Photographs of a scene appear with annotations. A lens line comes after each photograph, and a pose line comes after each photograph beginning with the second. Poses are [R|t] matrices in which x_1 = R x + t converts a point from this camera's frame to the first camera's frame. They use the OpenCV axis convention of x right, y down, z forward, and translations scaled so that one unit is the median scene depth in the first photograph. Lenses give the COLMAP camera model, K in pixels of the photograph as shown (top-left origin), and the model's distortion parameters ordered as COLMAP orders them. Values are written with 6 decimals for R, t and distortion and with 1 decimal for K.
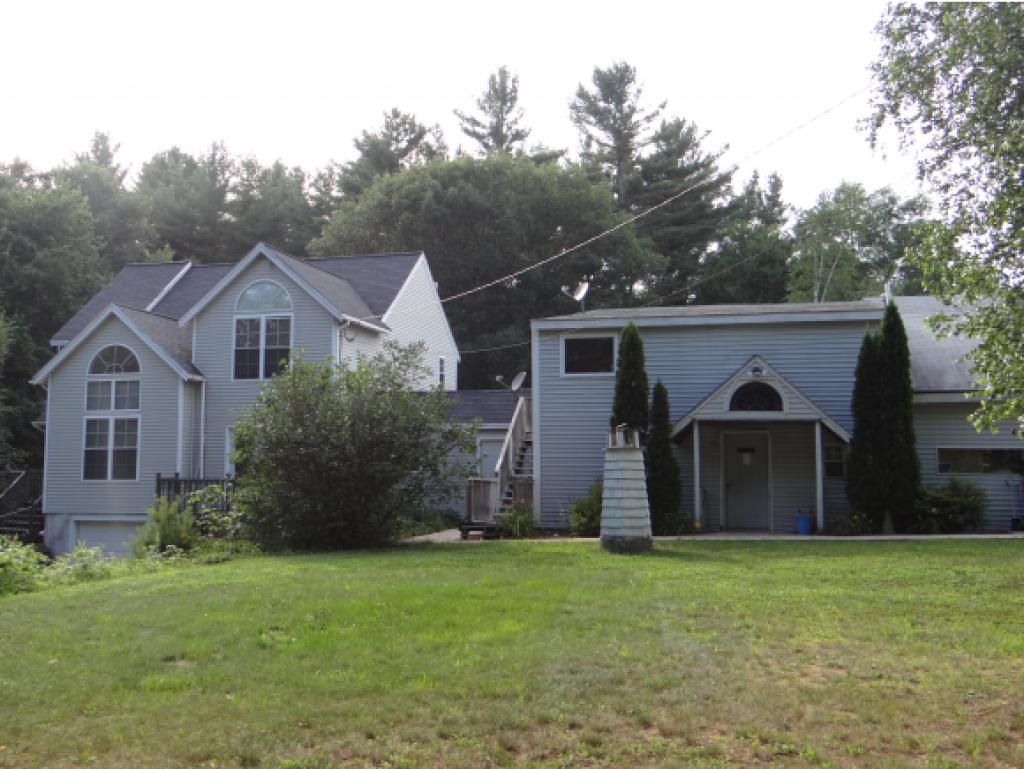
lens RADIAL K [[1055.4, 0, 506.2], [0, 1055.4, 385.0], [0, 0, 1]] dist [0.007229, 0.000000]
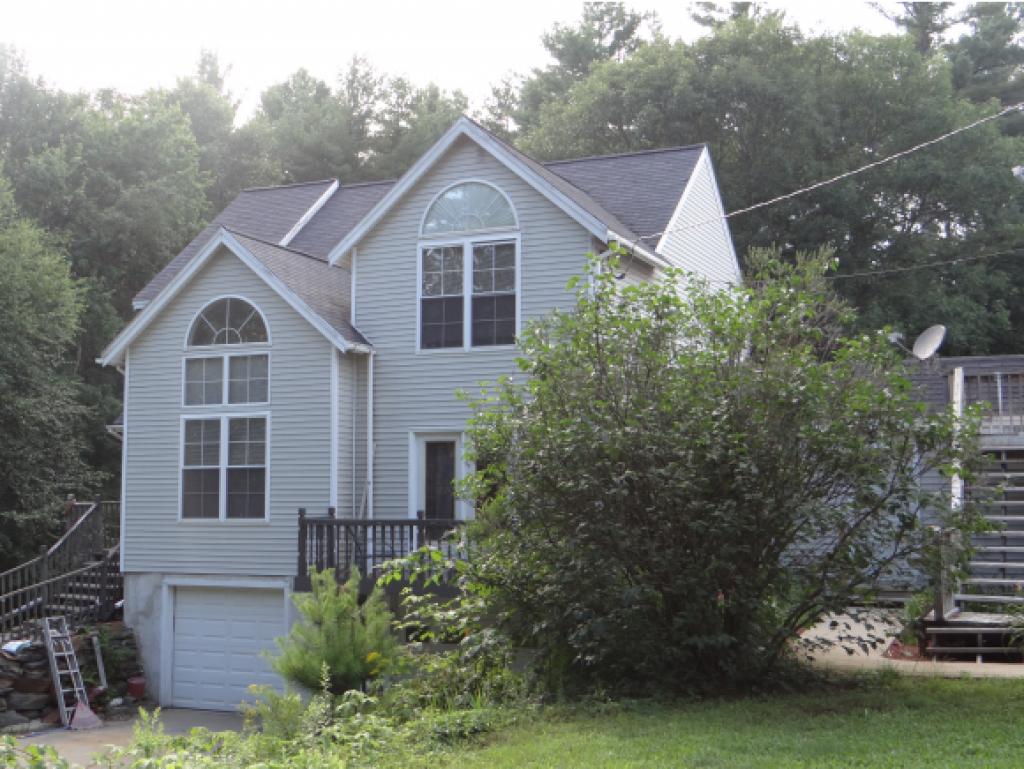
lens RADIAL K [[1228.6, 0, 515.9], [0, 1228.6, 383.1], [0, 0, 1]] dist [-0.008082, 0.000000]
pose [[0.991867, -0.015799, -0.126297, -0.115135], [0.015561, 0.999875, -0.002871, 0.015979], [0.126327, 0.000882, 0.991988, 0.314035]]
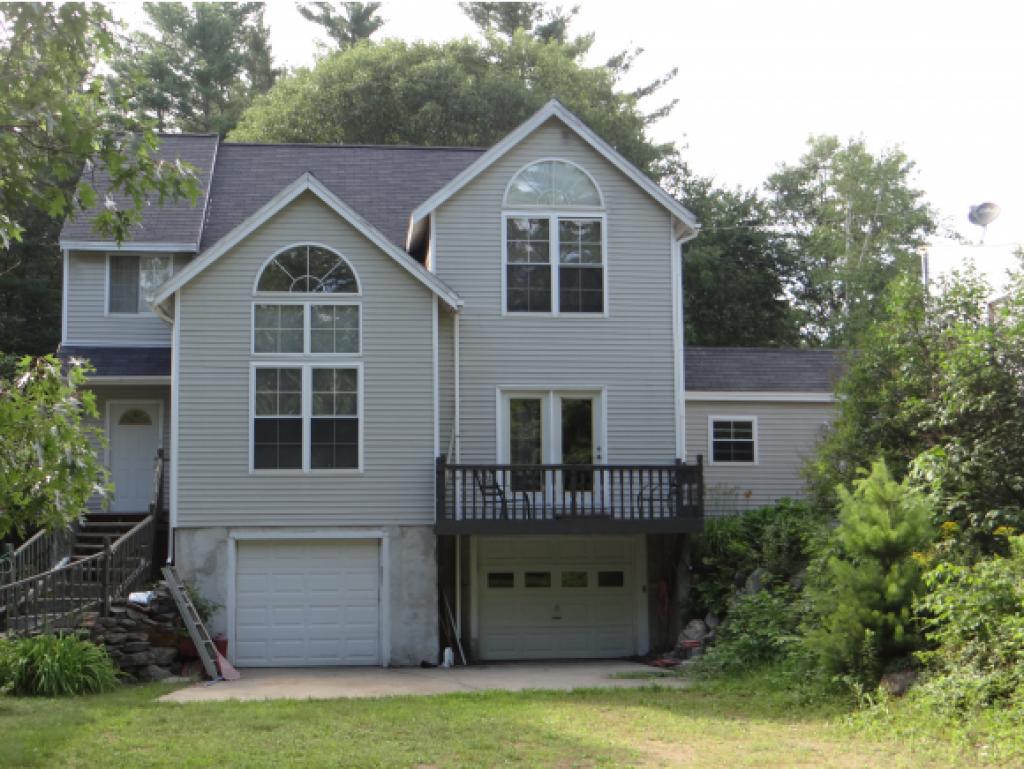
lens RADIAL K [[1386.9, 0, 511.1], [0, 1386.9, 389.4], [0, 0, 1]] dist [0.032322, 0.000000]
pose [[0.926925, 0.031484, 0.373923, -0.549004], [-0.026014, 0.999468, -0.019668, 0.055592], [-0.374344, 0.008504, 0.927251, 0.226804]]
